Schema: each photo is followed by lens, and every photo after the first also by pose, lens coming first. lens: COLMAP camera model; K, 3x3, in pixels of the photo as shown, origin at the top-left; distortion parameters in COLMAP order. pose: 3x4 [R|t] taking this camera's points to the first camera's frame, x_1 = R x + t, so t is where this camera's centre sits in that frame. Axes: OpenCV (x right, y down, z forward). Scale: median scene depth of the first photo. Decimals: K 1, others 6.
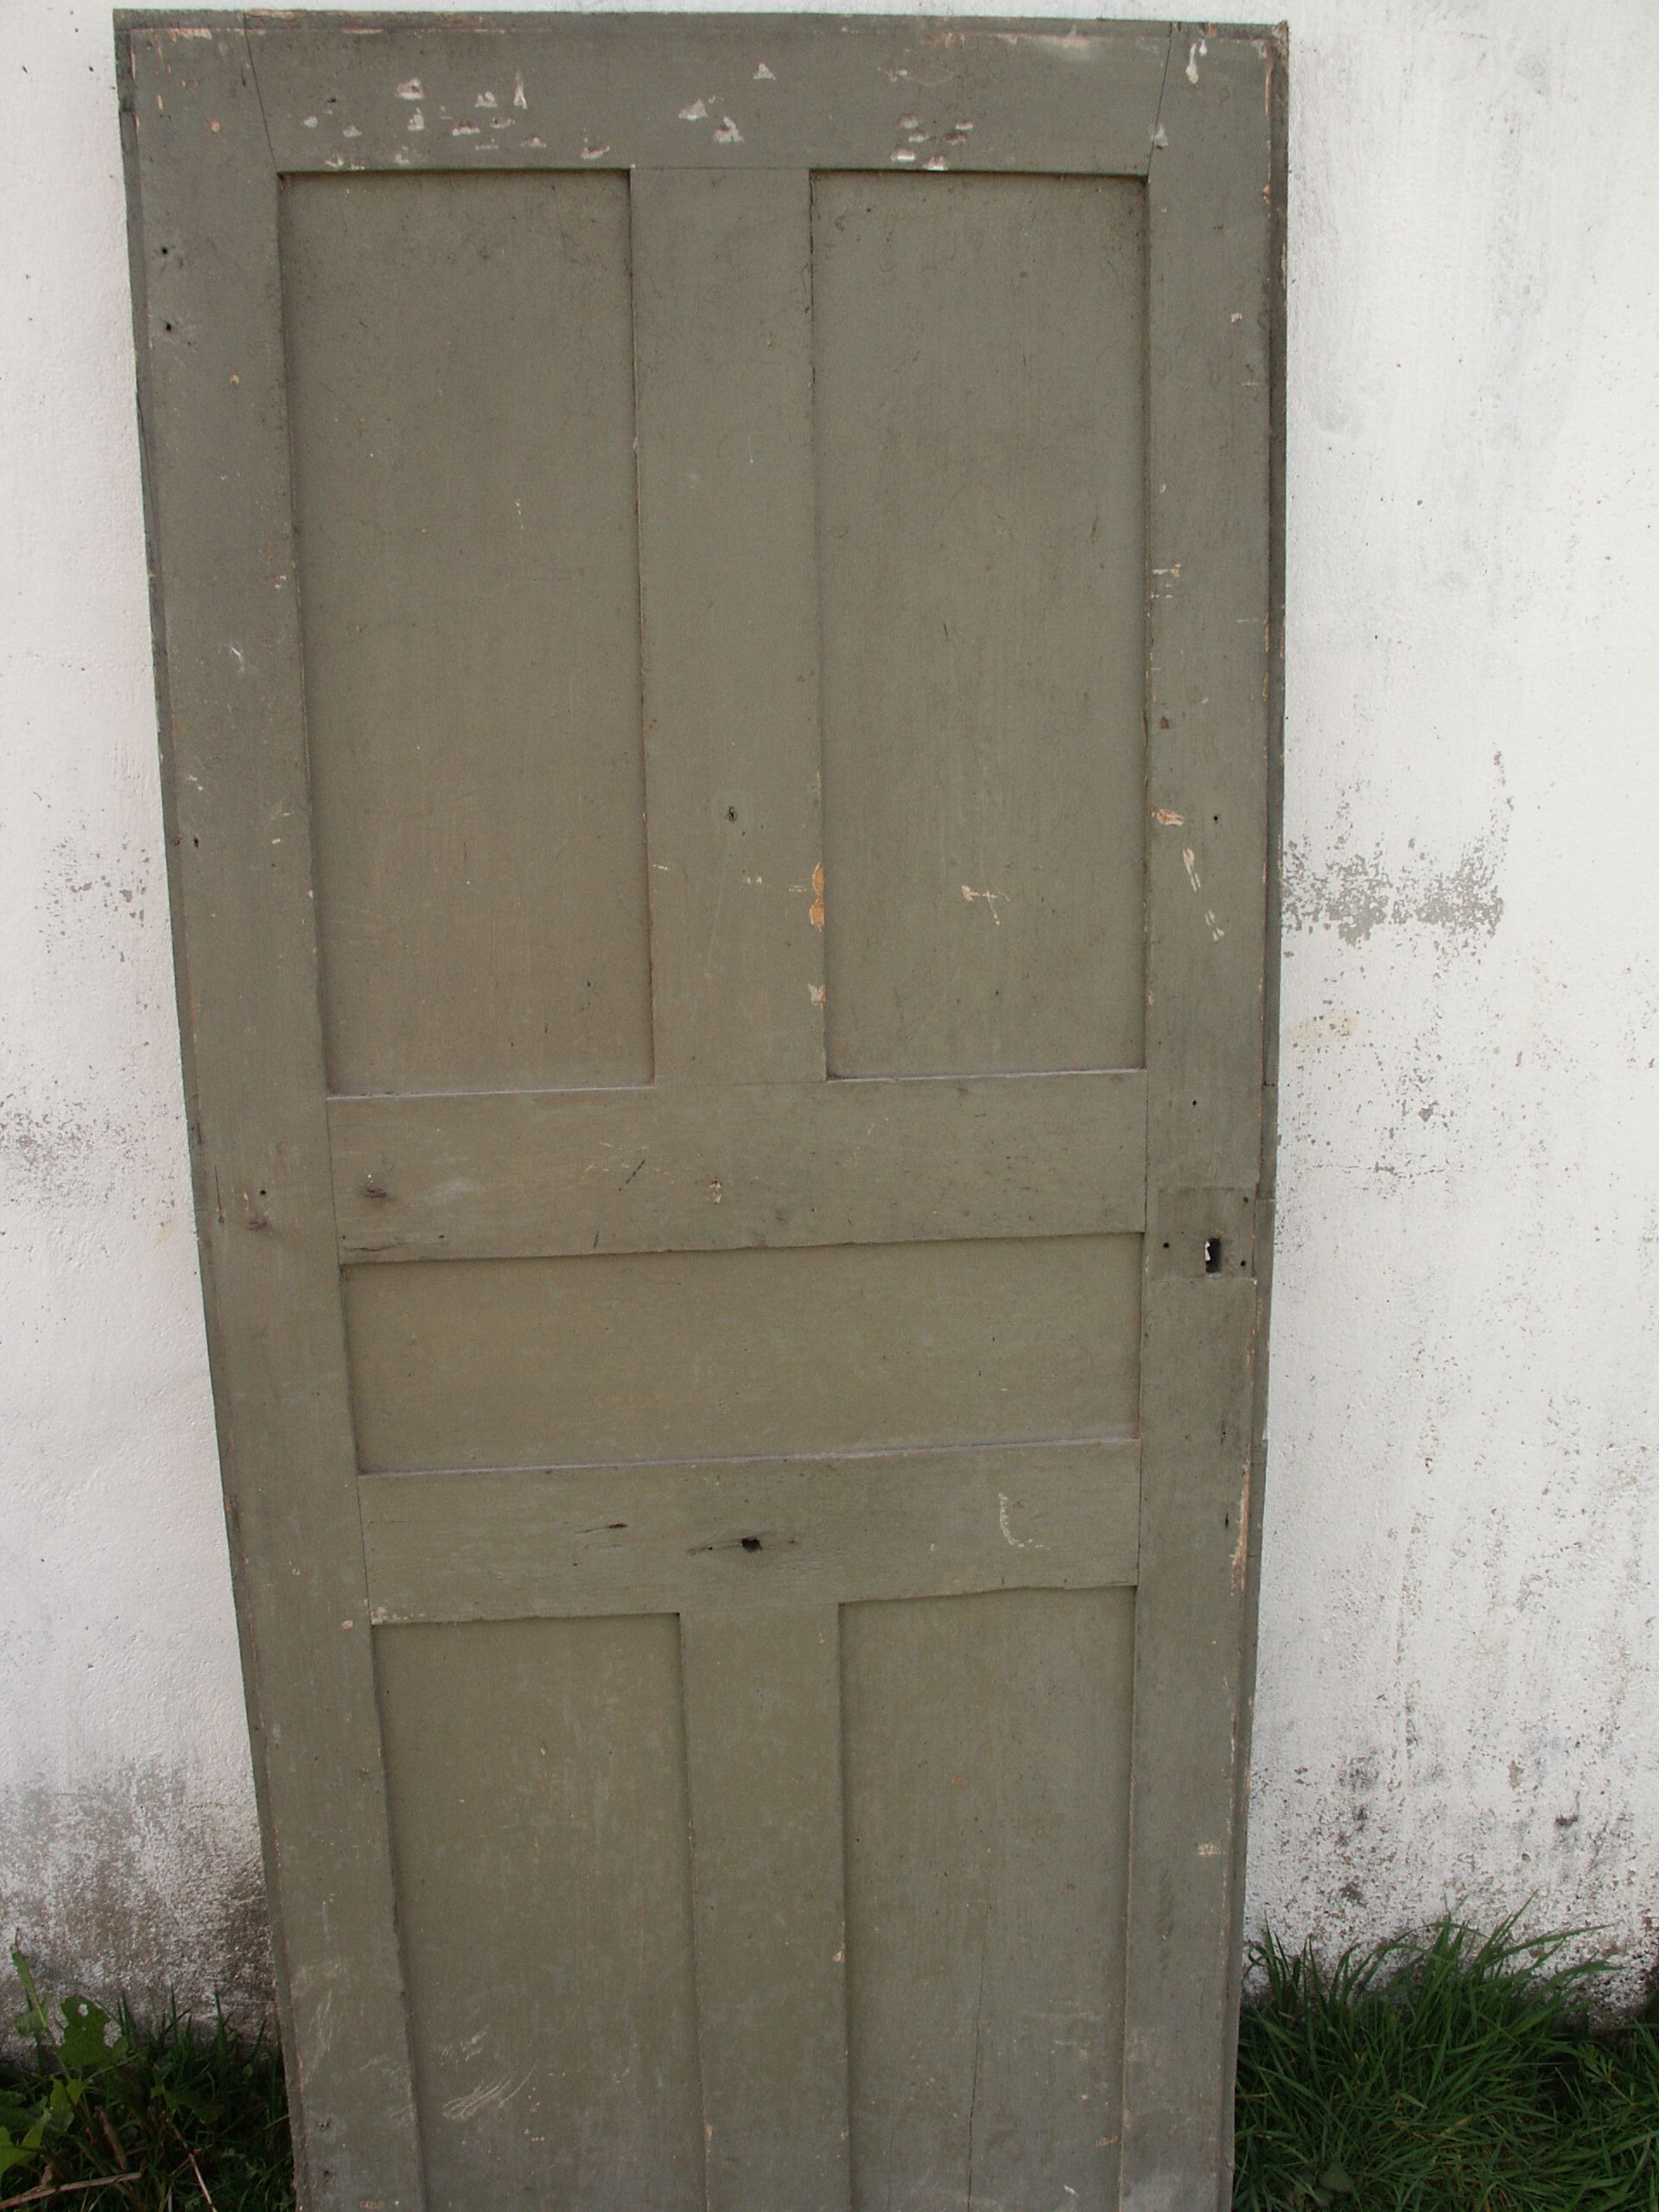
lens RADIAL K [[1861.1, 0, 829.5], [0, 1861.1, 1106.0], [0, 0, 1]] dist [-0.186538, 0.160081]
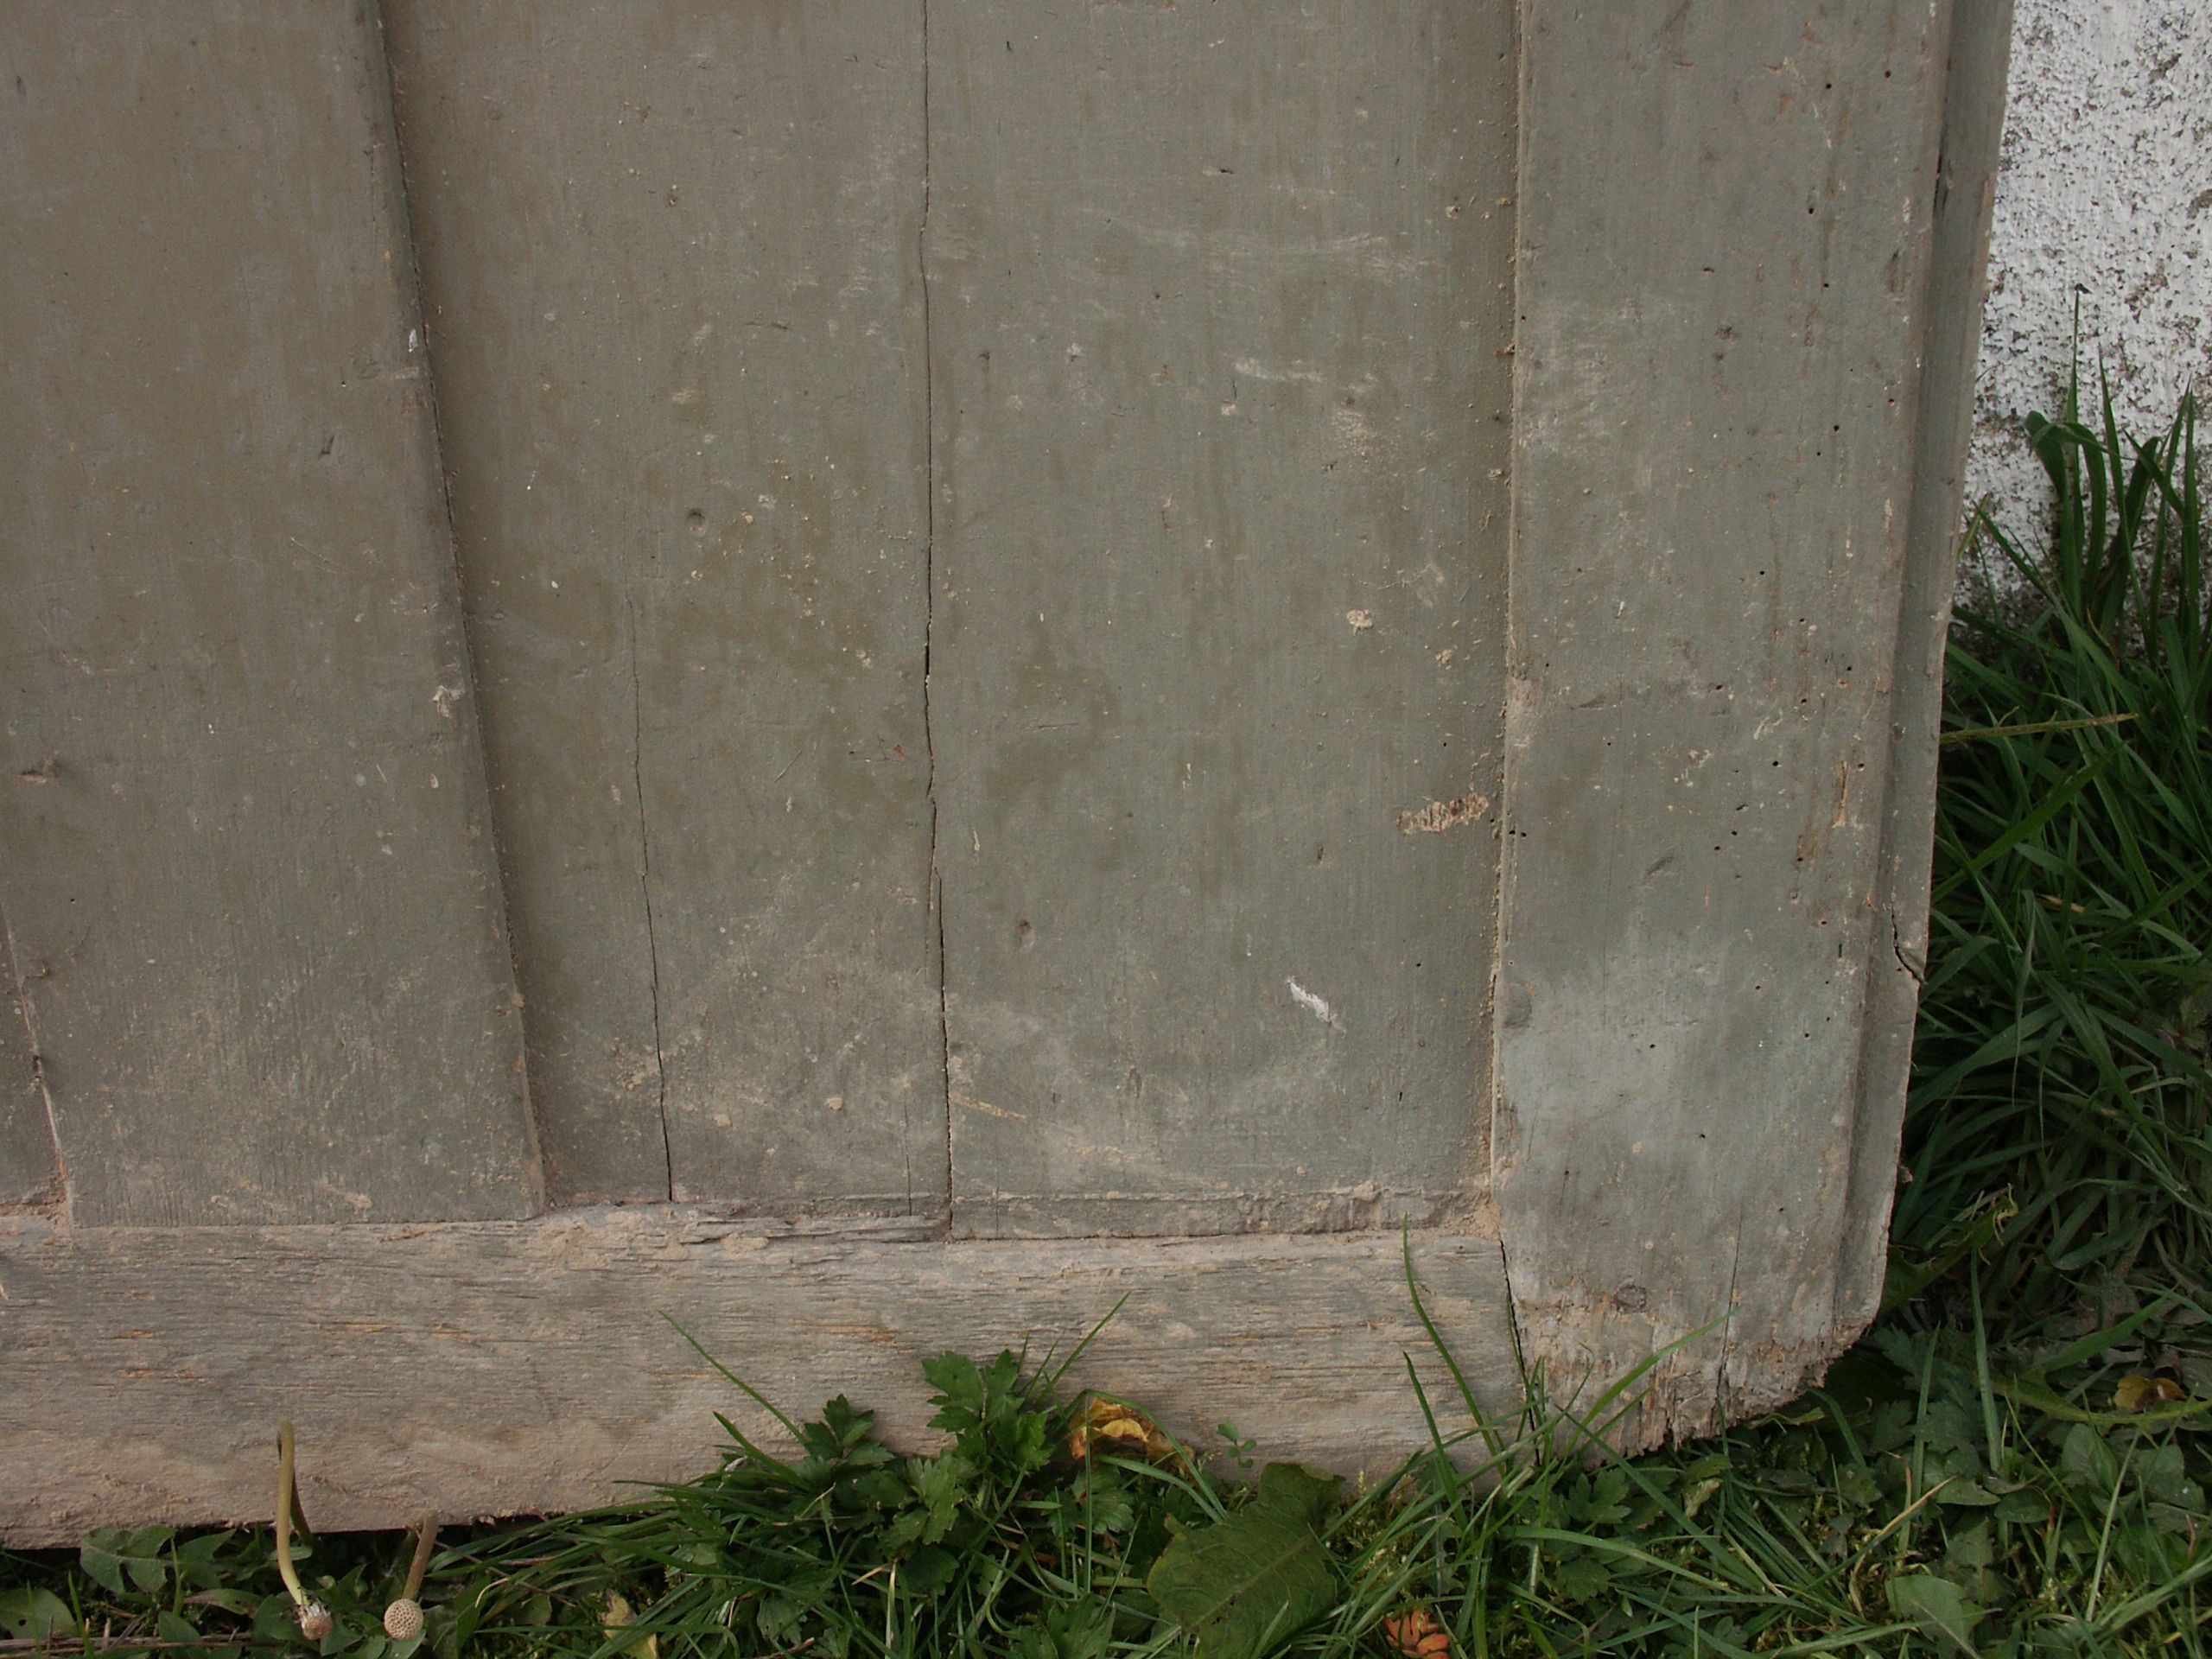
lens RADIAL K [[2308.9, 0, 1106.0], [0, 2308.9, 829.5], [0, 0, 1]] dist [-0.097420, -0.005935]
pose [[0.991318, 0.030885, -0.127811, 0.151087], [-0.004161, 0.978905, 0.204274, 0.518571], [0.131424, -0.201969, 0.970534, 0.659469]]
